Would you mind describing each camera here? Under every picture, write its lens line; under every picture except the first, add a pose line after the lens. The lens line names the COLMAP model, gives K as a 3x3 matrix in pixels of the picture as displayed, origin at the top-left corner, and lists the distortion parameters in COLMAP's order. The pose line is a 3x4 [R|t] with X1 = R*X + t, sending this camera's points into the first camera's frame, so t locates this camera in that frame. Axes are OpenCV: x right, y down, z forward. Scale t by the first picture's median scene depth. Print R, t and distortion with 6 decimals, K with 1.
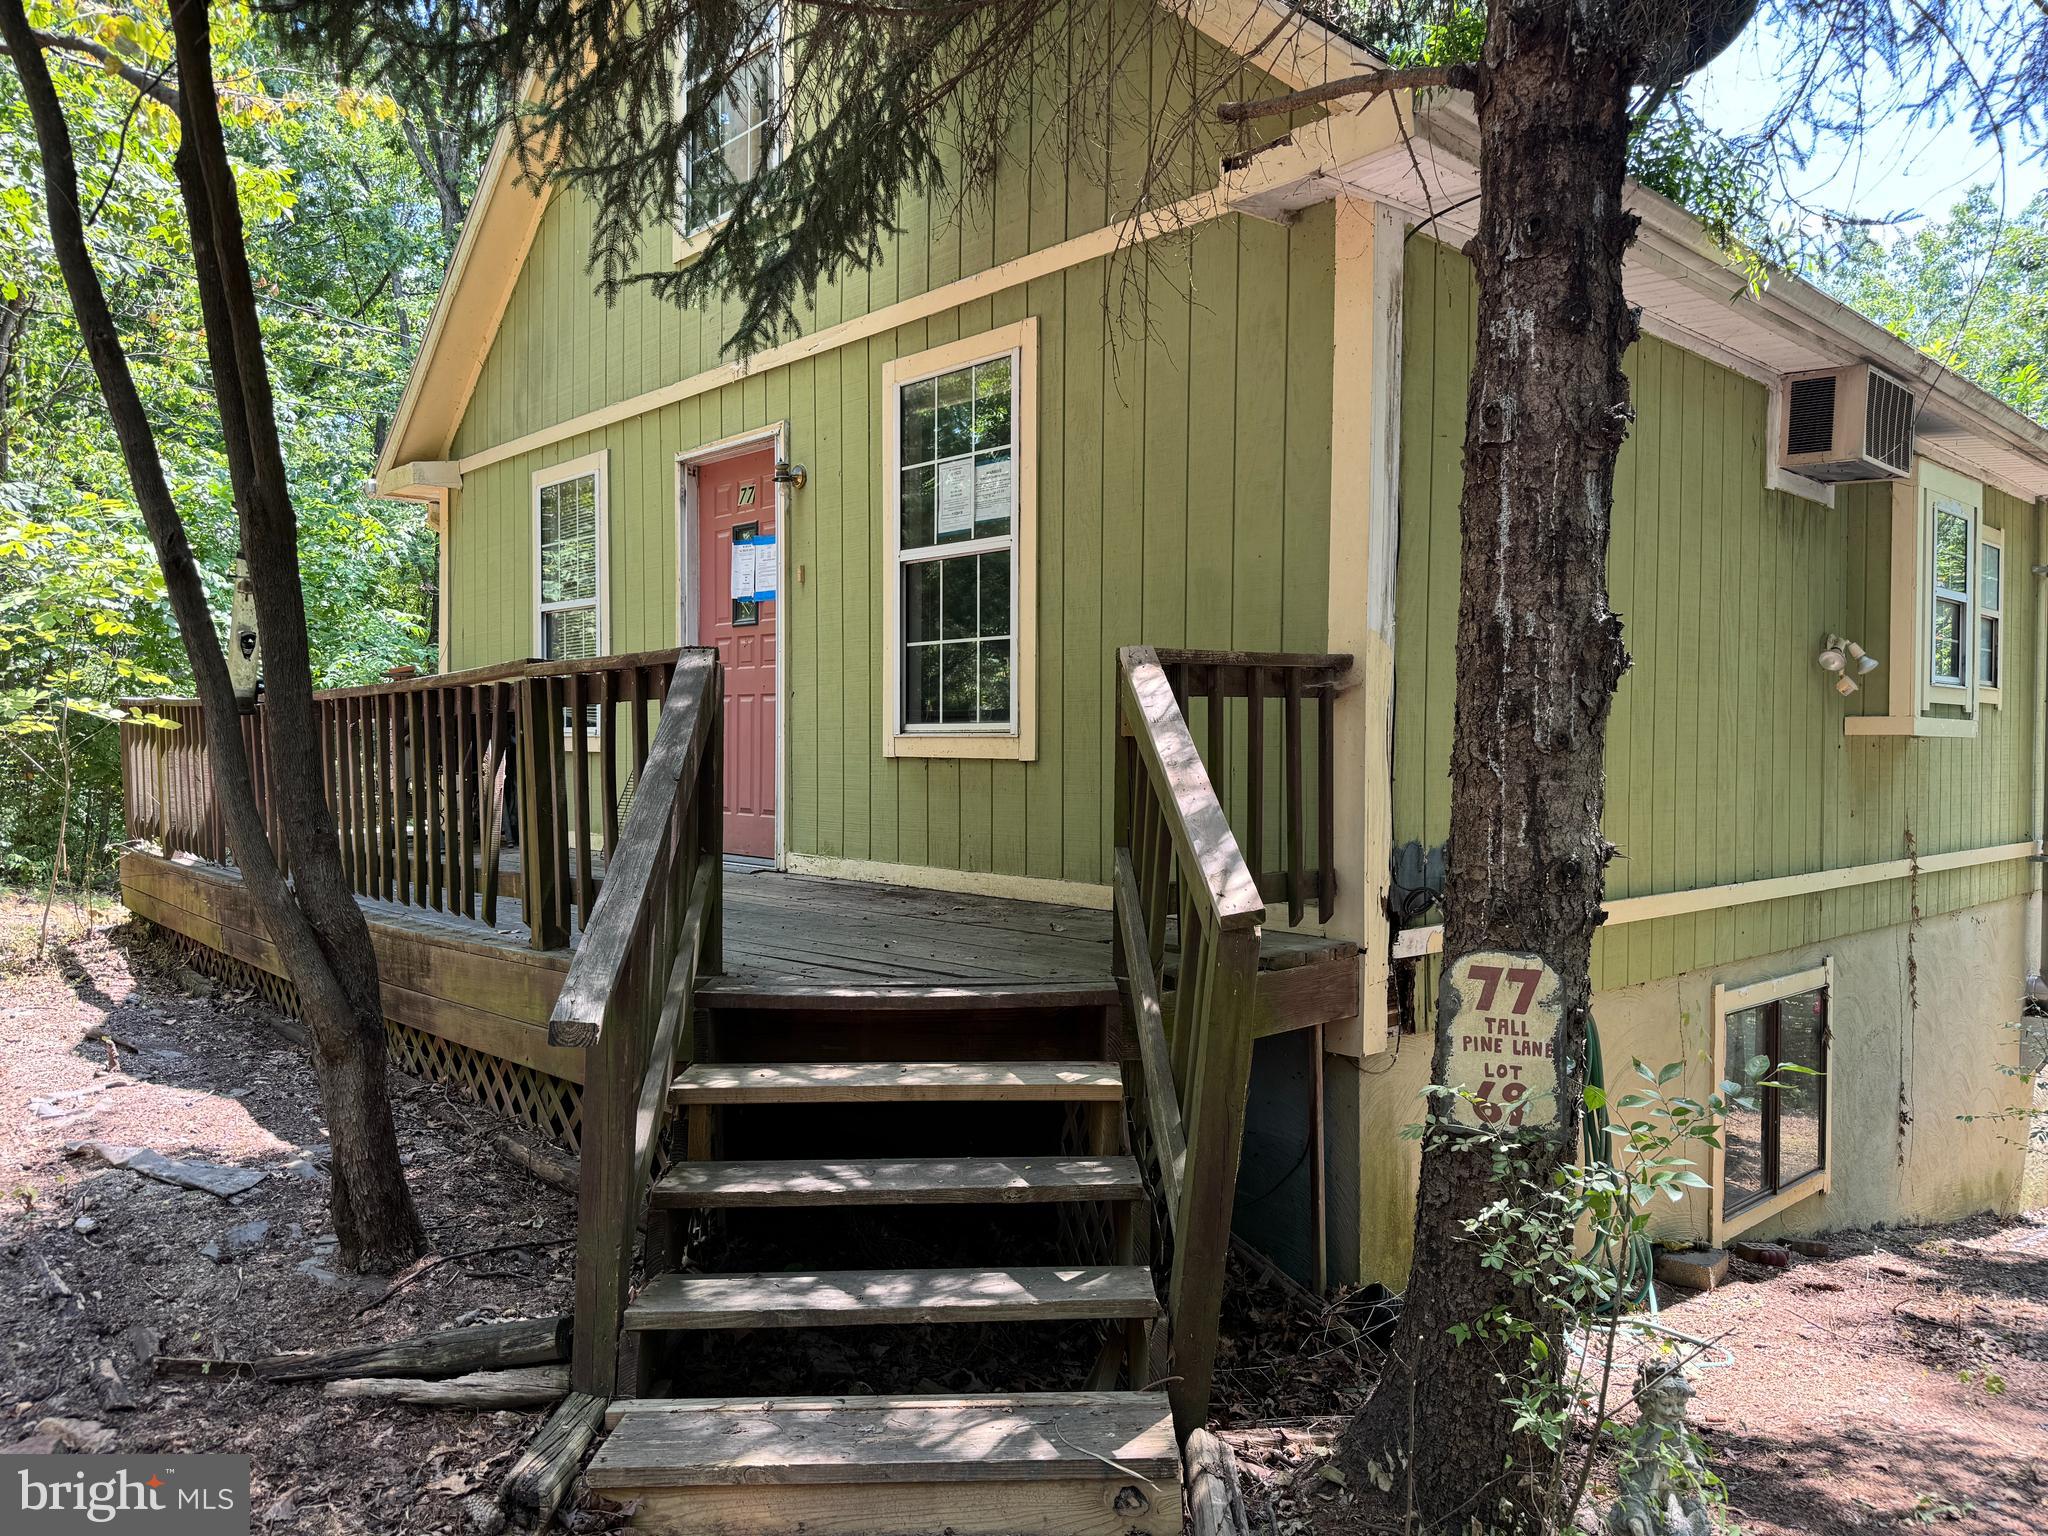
lens RADIAL K [[1443.3, 0, 1029.4], [0, 1443.3, 774.3], [0, 0, 1]] dist [0.060880, -0.031076]
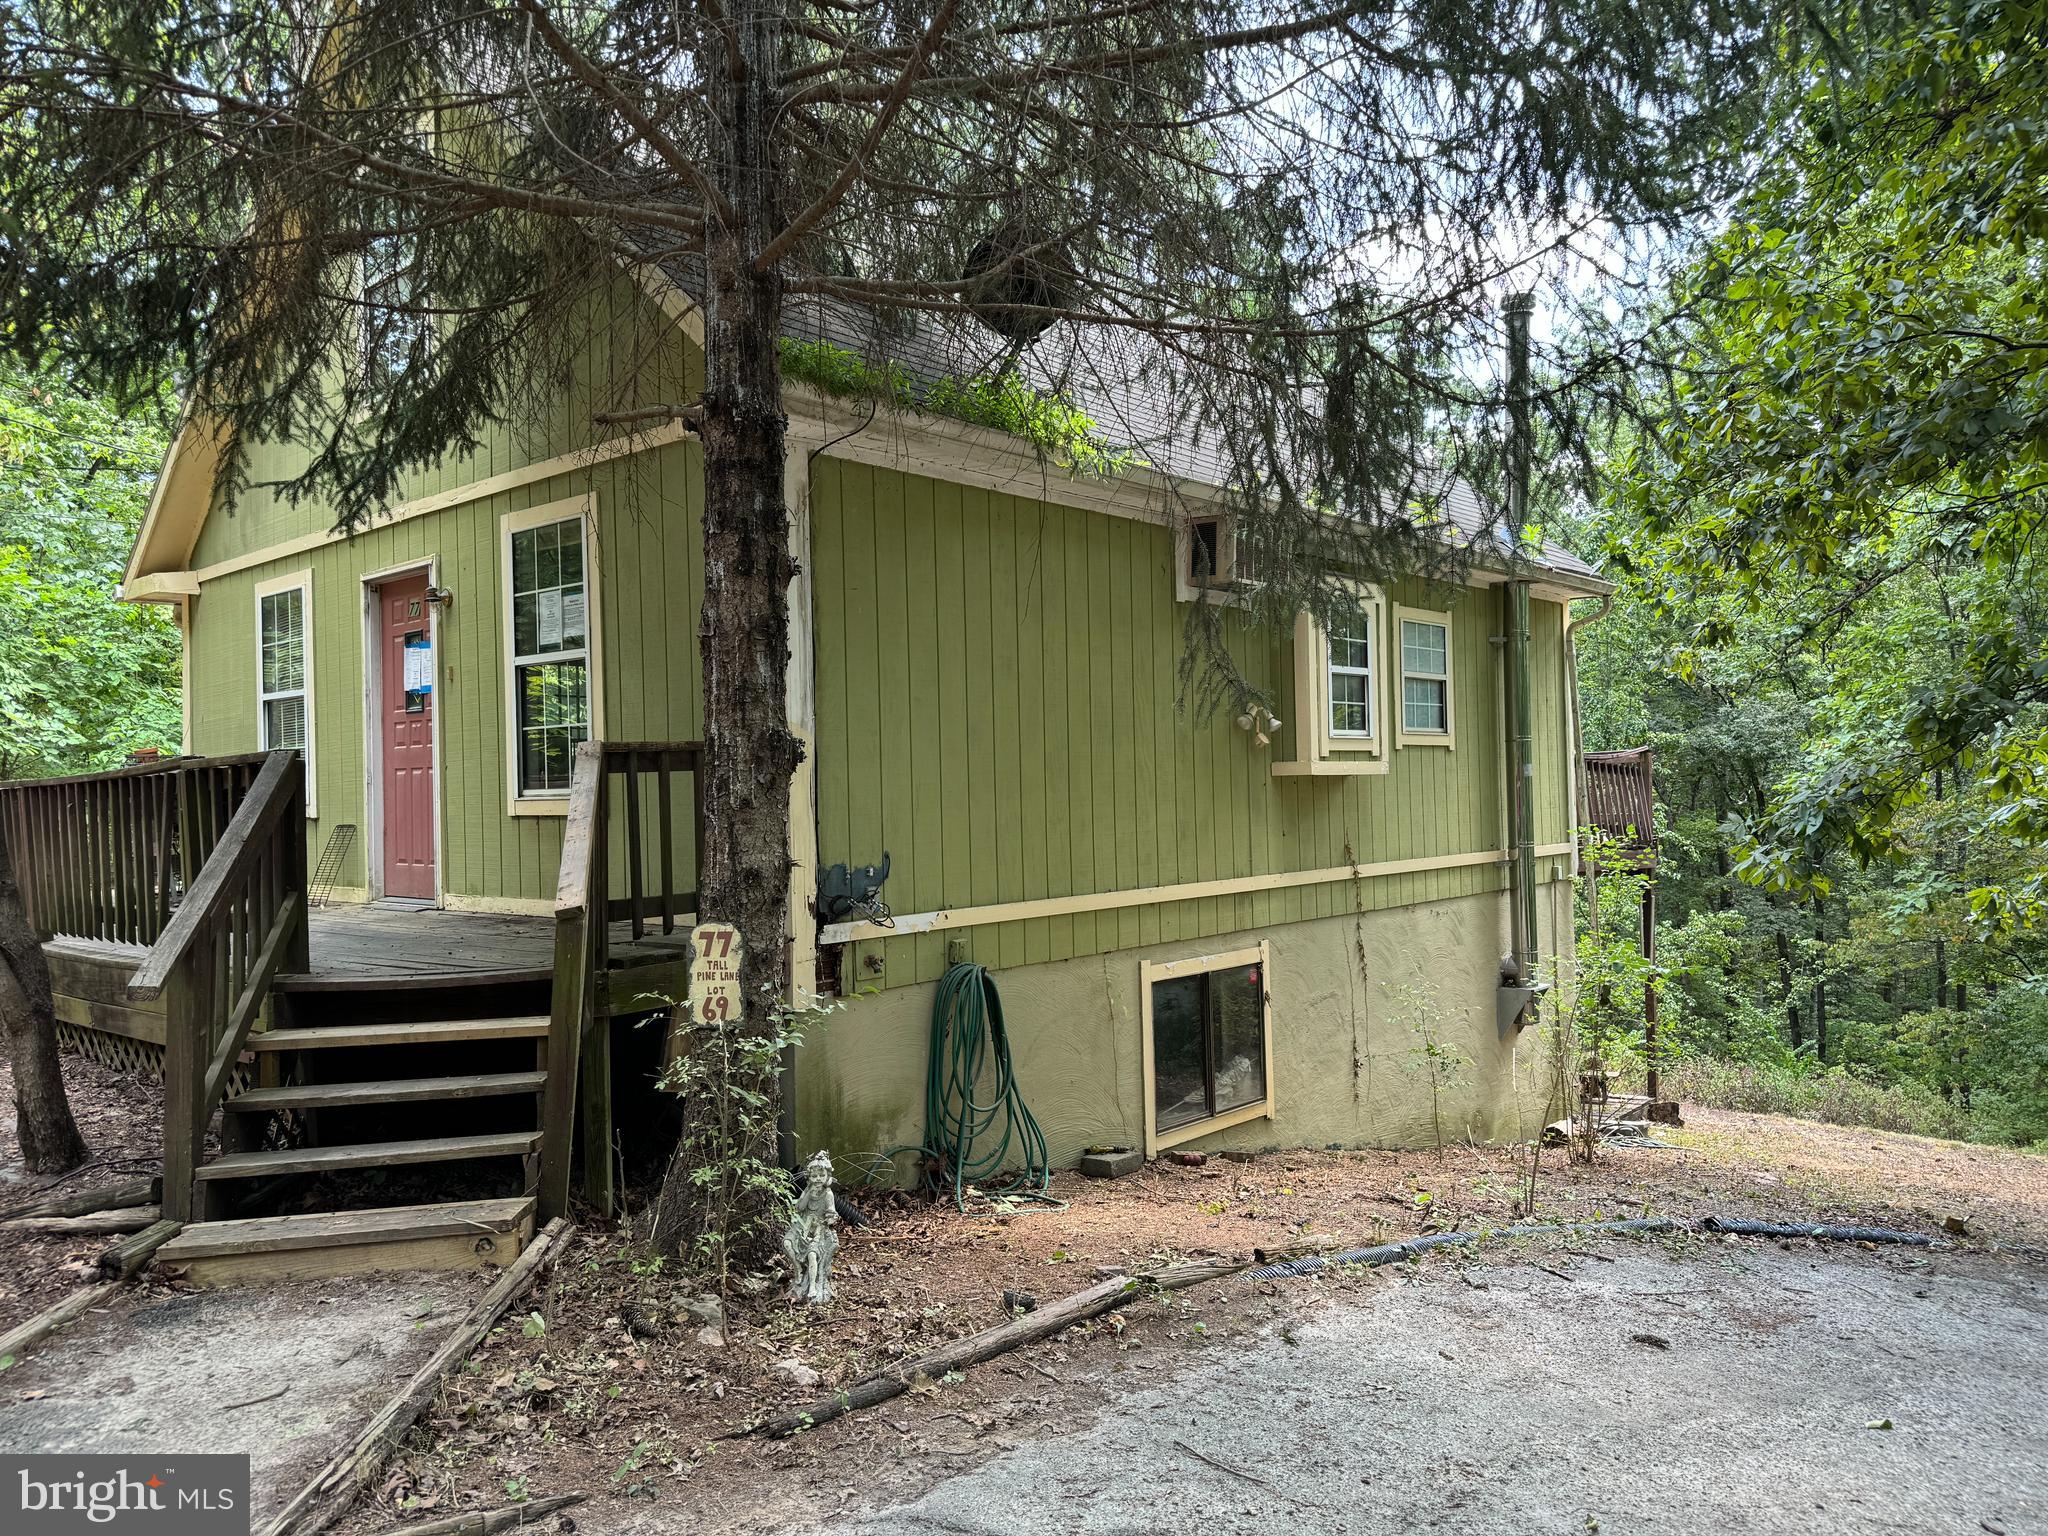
lens RADIAL K [[1443.3, 0, 1023.5], [0, 1443.3, 770.7], [0, 0, 1]] dist [0.060880, -0.031076]
pose [[0.995289, -0.026893, 0.093150, 0.256943], [0.029634, 0.999164, -0.028173, -0.000679], [-0.092314, 0.030800, 0.995253, -0.375198]]
